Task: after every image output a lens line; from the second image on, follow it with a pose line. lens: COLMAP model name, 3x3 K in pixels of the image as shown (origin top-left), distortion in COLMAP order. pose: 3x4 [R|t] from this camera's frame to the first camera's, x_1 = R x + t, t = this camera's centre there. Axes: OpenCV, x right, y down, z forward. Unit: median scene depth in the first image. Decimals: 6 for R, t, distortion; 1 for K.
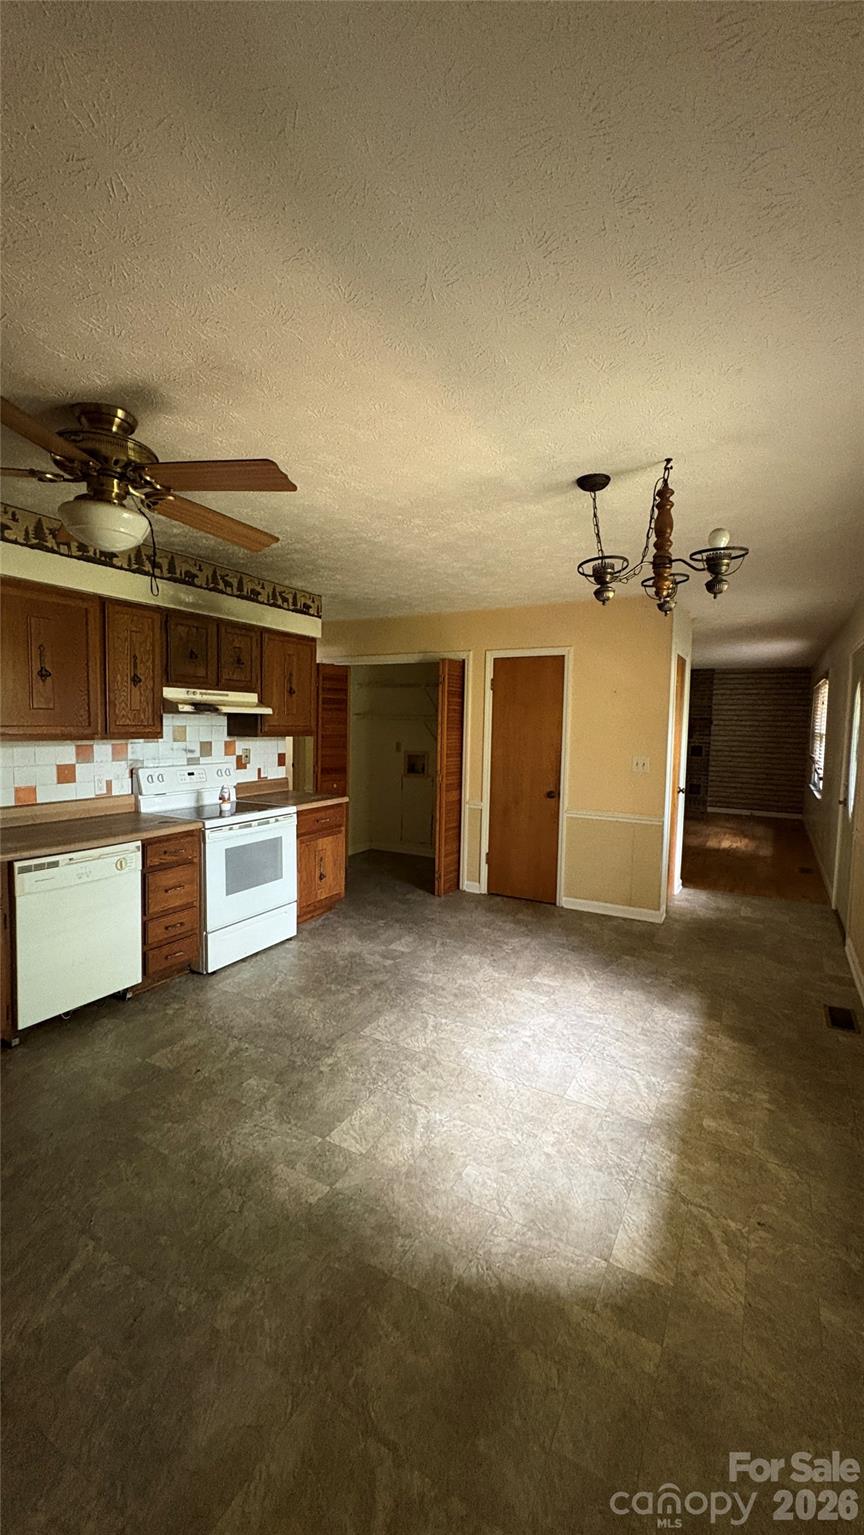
lens RADIAL K [[614.4, 0, 432.0], [0, 614.4, 767.5], [0, 0, 1]] dist [-0.000266, 0.000100]
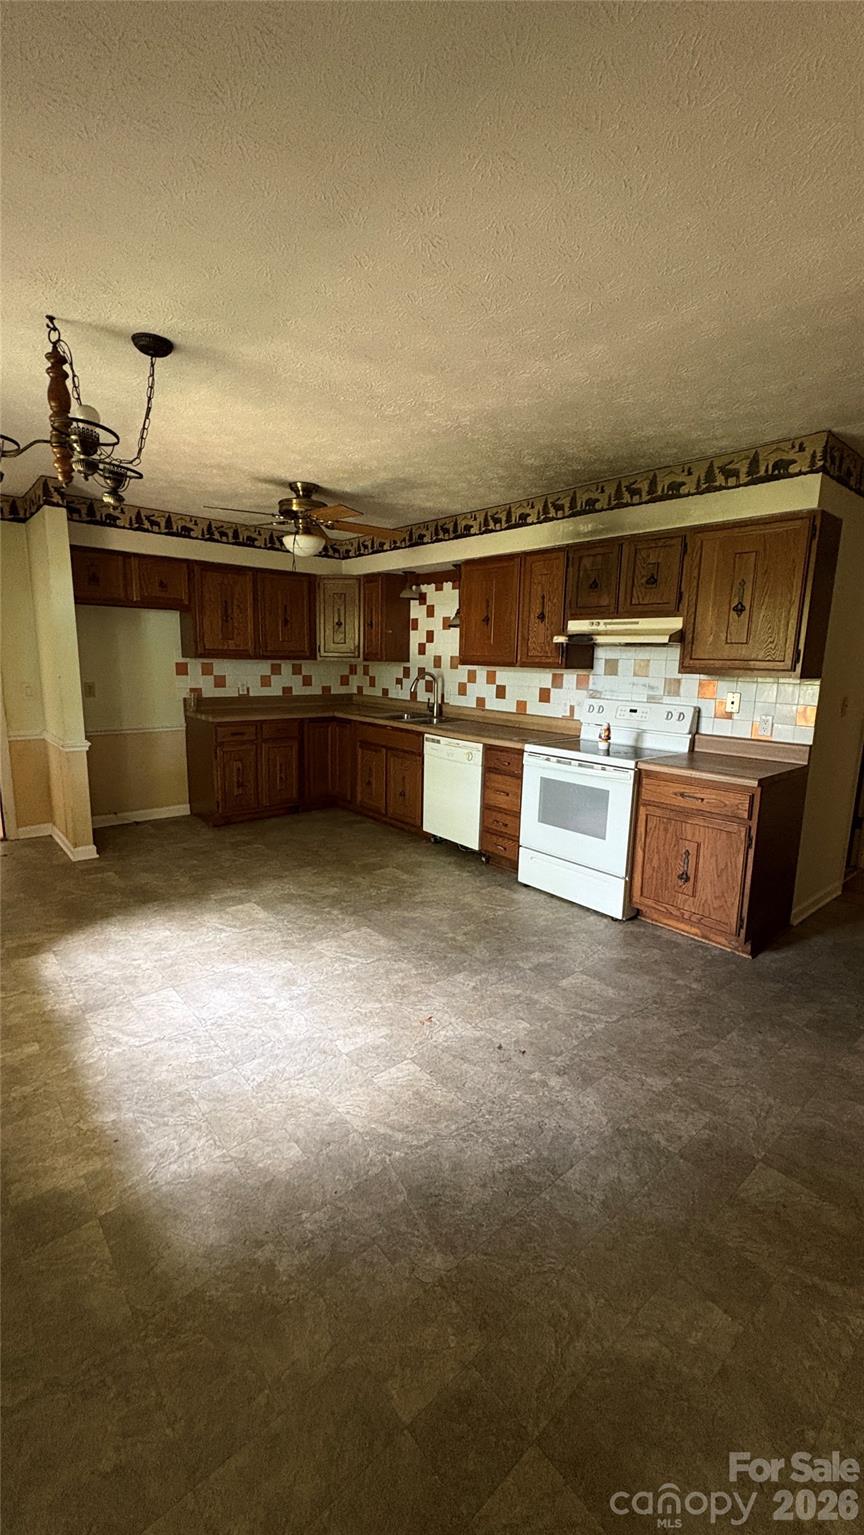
lens RADIAL K [[610.0, 0, 431.9], [0, 610.0, 765.9], [0, 0, 1]] dist [-0.001301, 0.000532]
pose [[-0.347007, 0.140884, -0.927220, 0.718891], [-0.098373, 0.977732, 0.185375, -0.060490], [0.932689, 0.155540, -0.325420, 1.243146]]
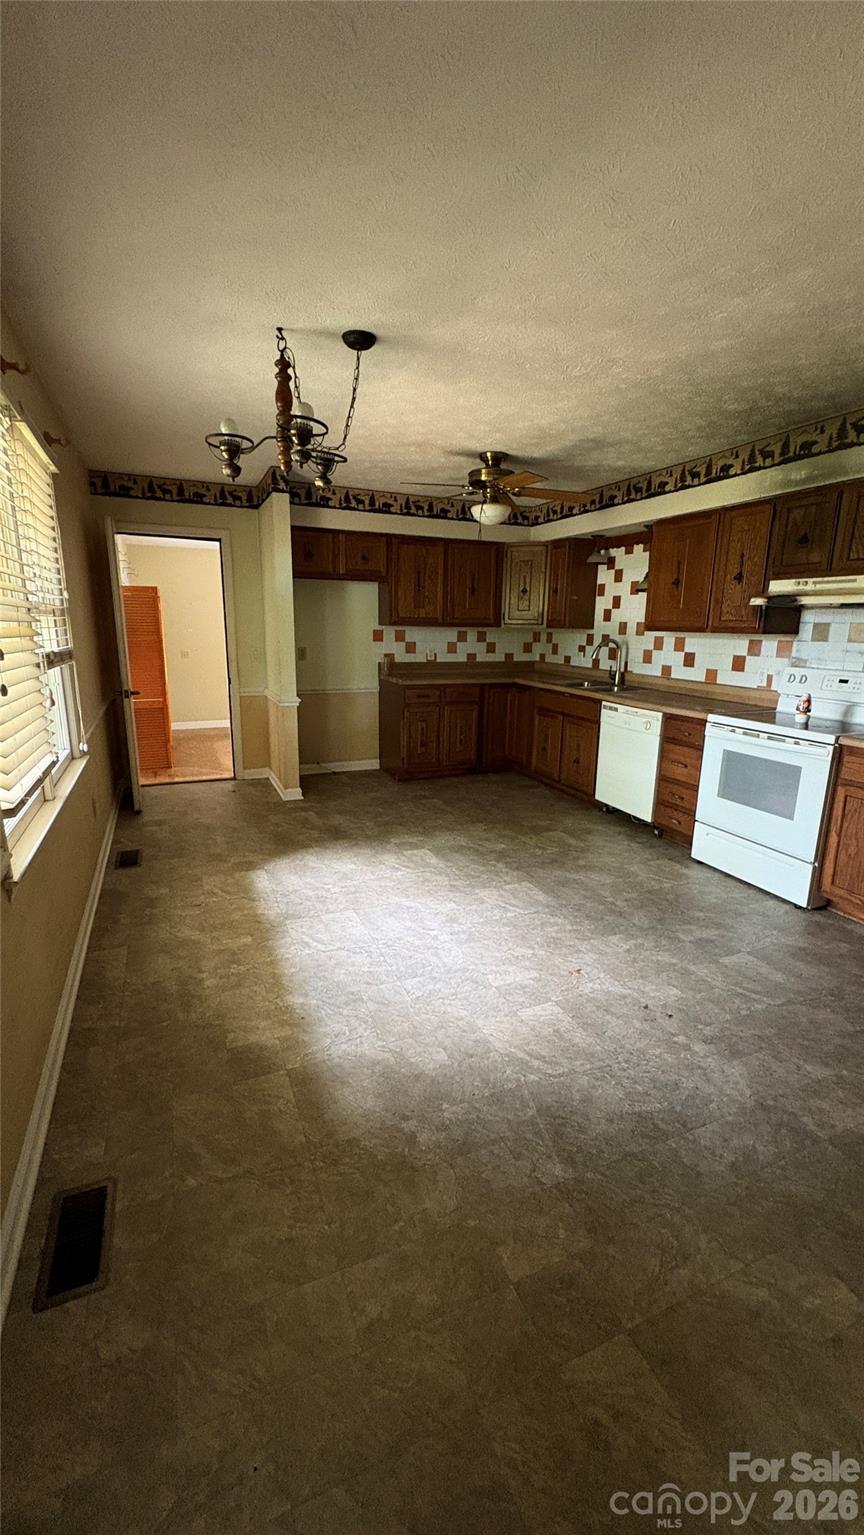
lens RADIAL K [[610.0, 0, 431.9], [0, 610.0, 765.9], [0, 0, 1]] dist [-0.001301, 0.000532]
pose [[-0.614225, 0.152665, -0.774223, 0.745602], [-0.085916, 0.962339, 0.257920, -0.054101], [0.784440, 0.224939, -0.577976, 1.287667]]
